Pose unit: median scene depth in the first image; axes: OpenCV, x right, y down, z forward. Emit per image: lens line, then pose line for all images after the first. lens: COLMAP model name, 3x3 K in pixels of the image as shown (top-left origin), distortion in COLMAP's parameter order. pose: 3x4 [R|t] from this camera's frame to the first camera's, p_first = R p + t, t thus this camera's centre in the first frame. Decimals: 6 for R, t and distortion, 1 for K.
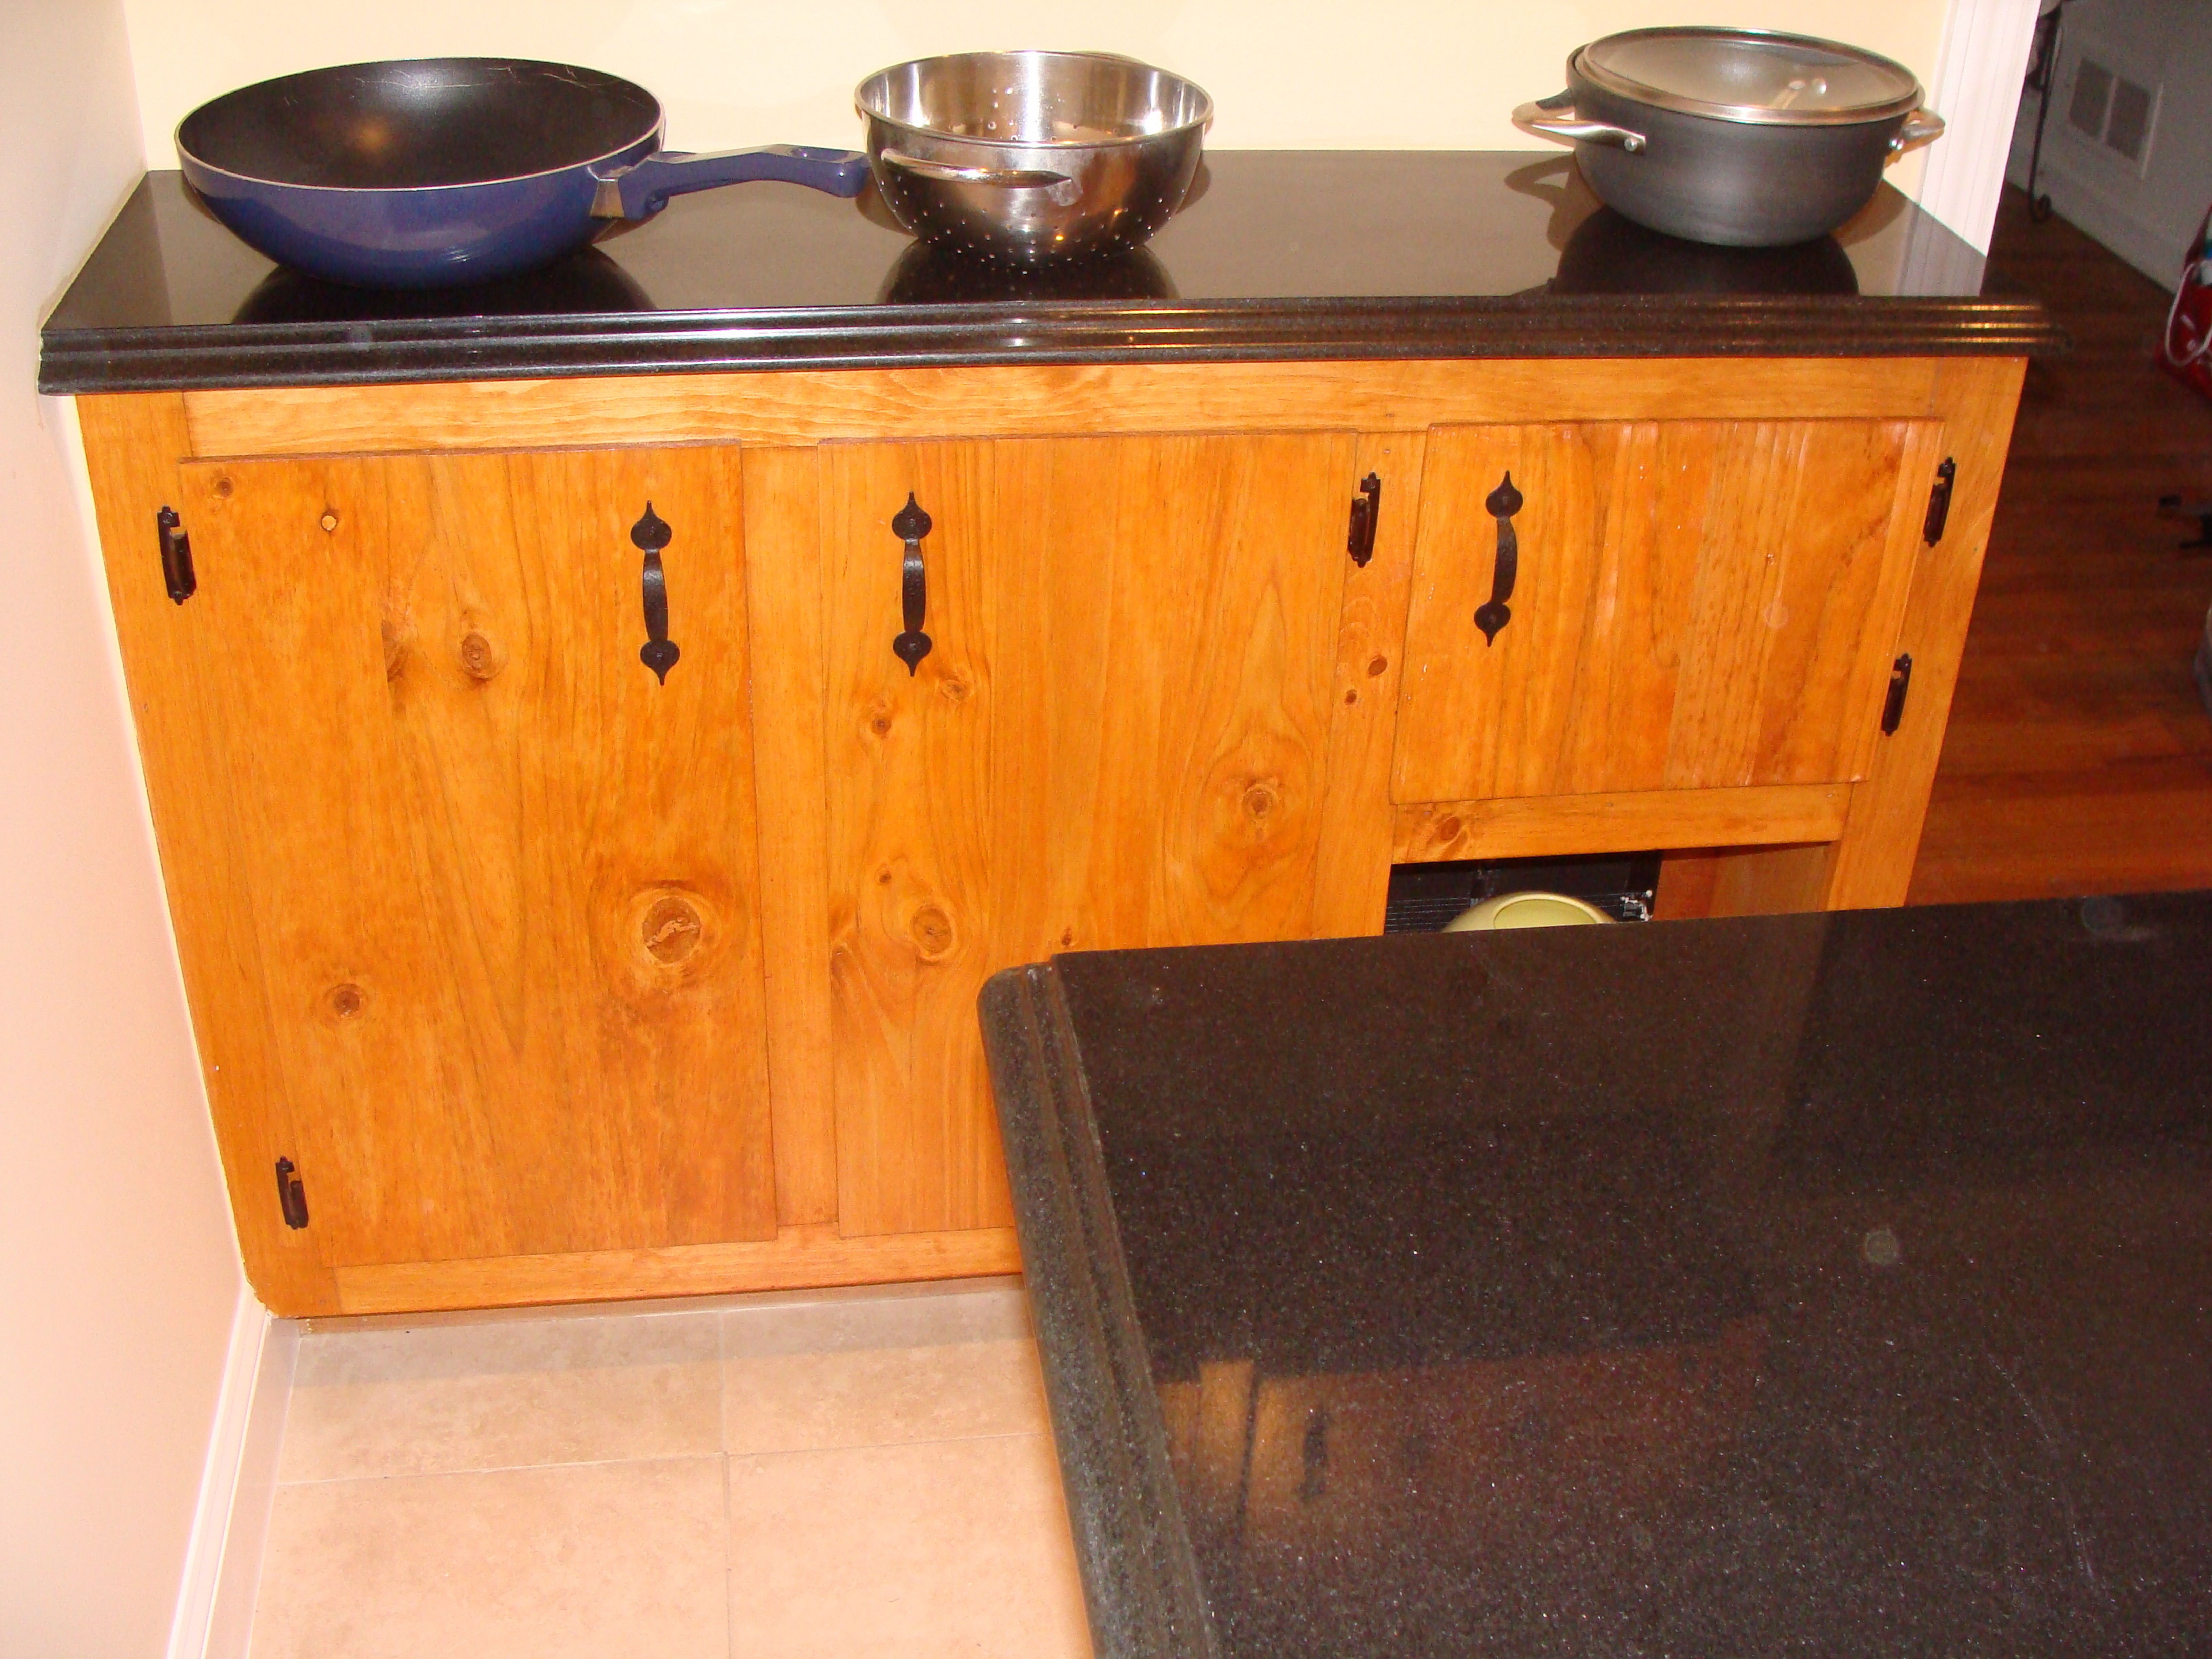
lens RADIAL K [[2464.7, 0, 1106.0], [0, 2464.7, 829.5], [0, 0, 1]] dist [-0.223707, 0.325774]
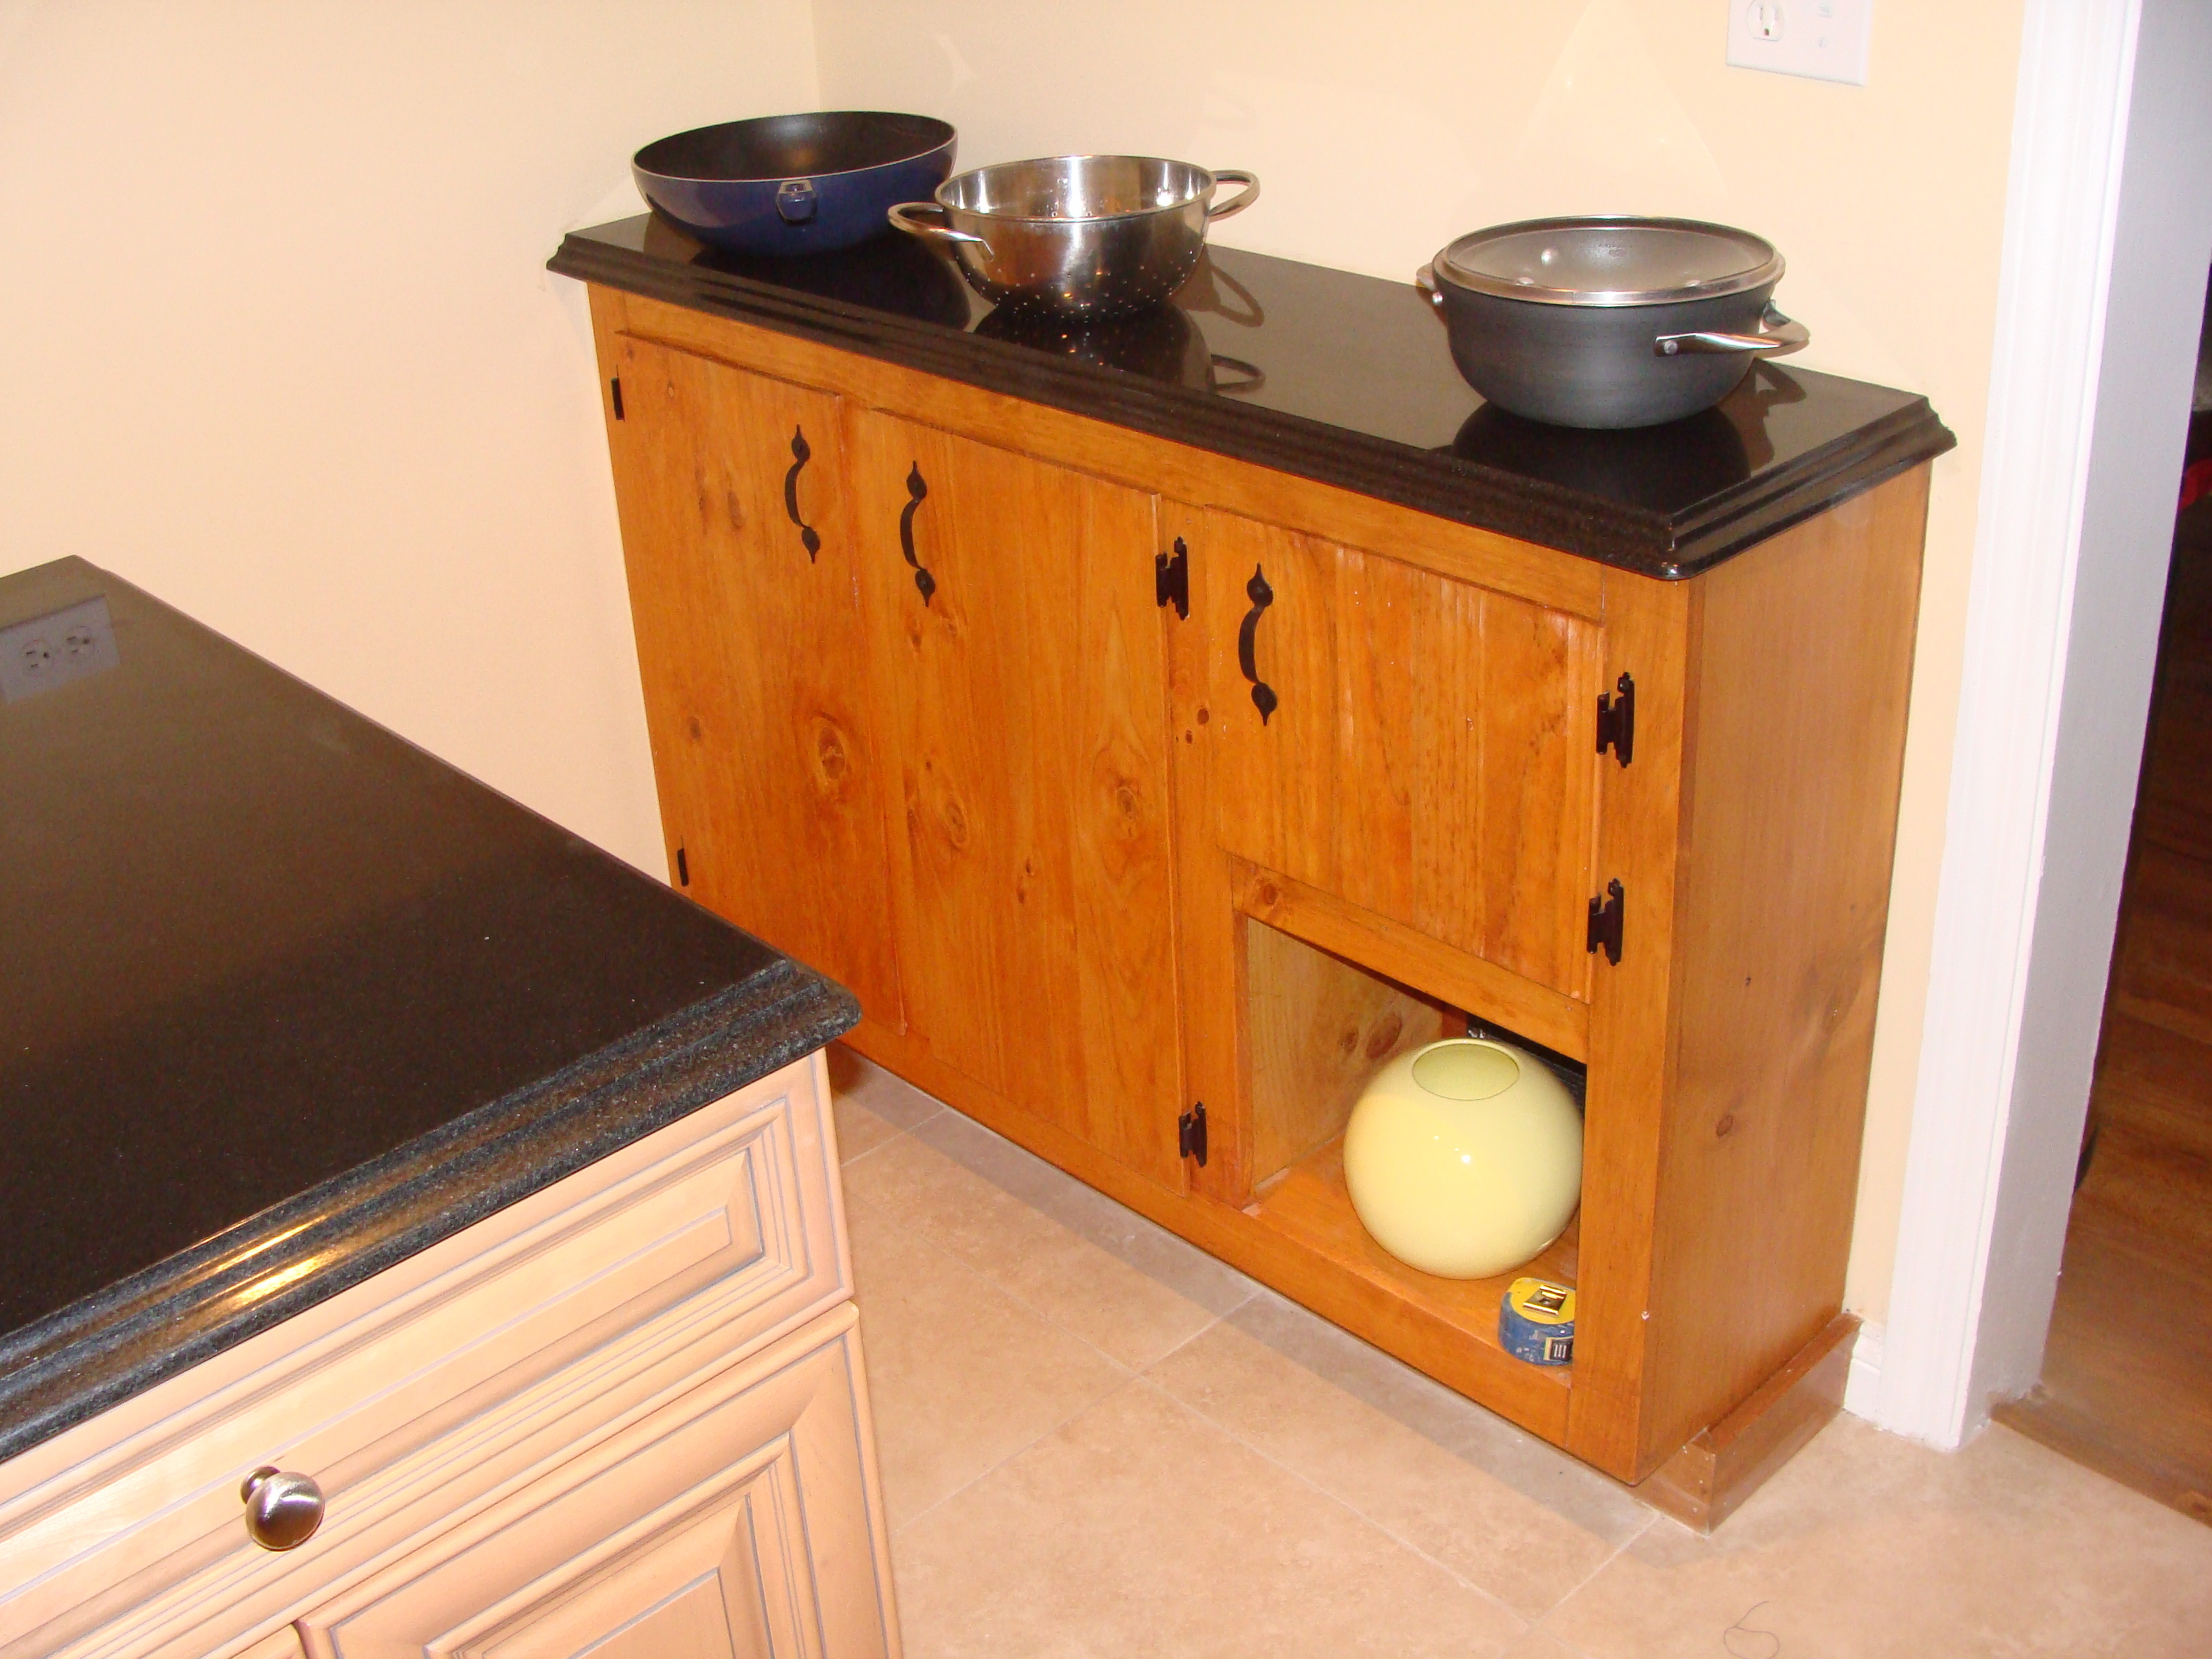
lens RADIAL K [[2464.7, 0, 1106.0], [0, 2464.7, 829.5], [0, 0, 1]] dist [-0.223707, 0.325774]
pose [[0.576350, 0.316665, -0.753355, 0.970578], [-0.373497, 0.922026, 0.101822, -0.118168], [0.726856, 0.222691, 0.649684, 0.235623]]
